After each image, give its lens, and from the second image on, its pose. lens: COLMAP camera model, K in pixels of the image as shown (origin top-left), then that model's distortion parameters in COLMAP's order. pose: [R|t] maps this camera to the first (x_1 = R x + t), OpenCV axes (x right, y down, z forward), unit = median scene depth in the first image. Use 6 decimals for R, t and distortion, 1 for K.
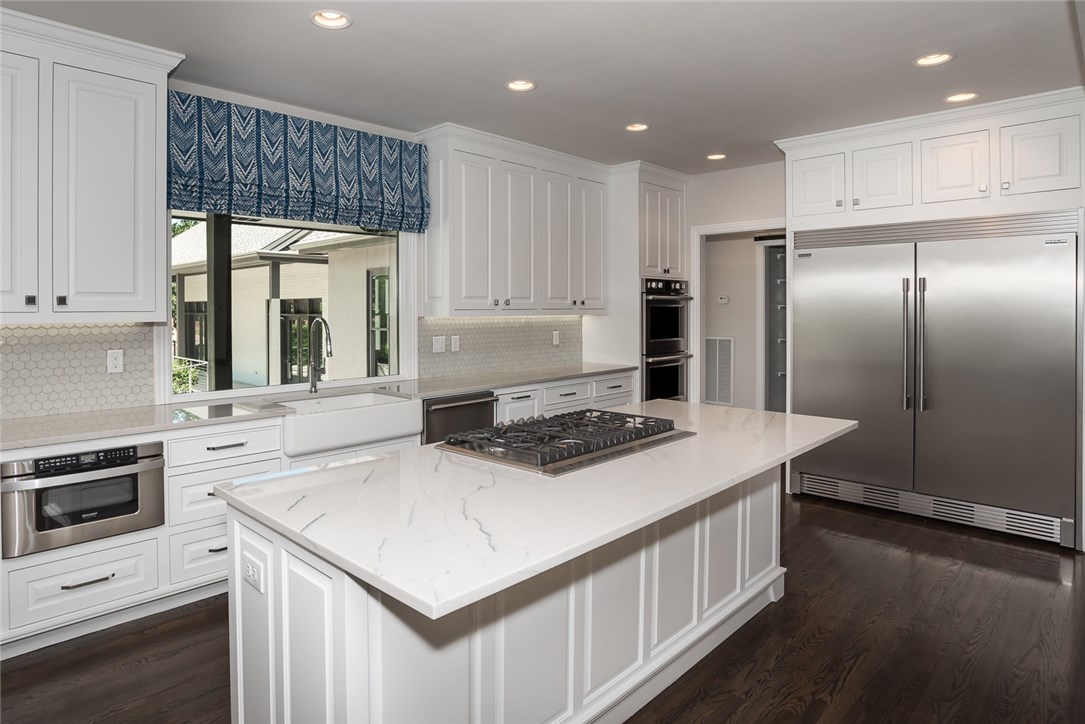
lens RADIAL K [[620.0, 0, 547.7], [0, 620.0, 317.1], [0, 0, 1]] dist [-0.007319, 0.000035]
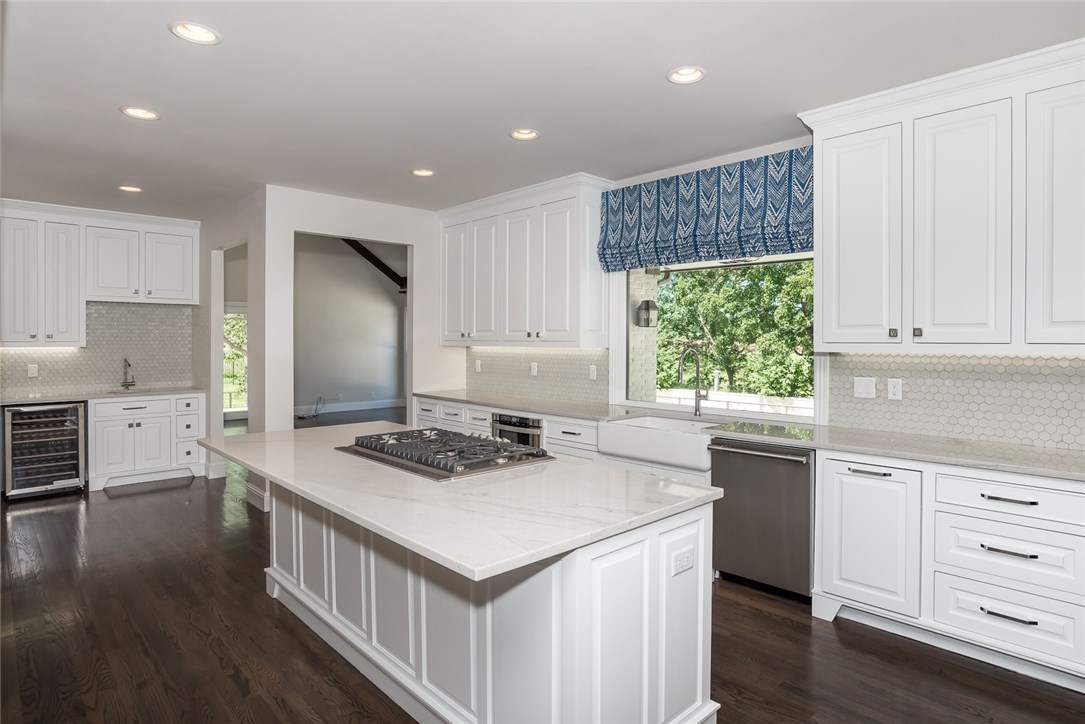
lens RADIAL K [[620.0, 0, 547.0], [0, 620.0, 337.6], [0, 0, 1]] dist [-0.007319, 0.000035]
pose [[-0.033904, 0.000745, -0.999425, 0.741717], [-0.017722, 0.999842, 0.001346, -0.014628], [0.999268, 0.017757, -0.033886, 0.770578]]
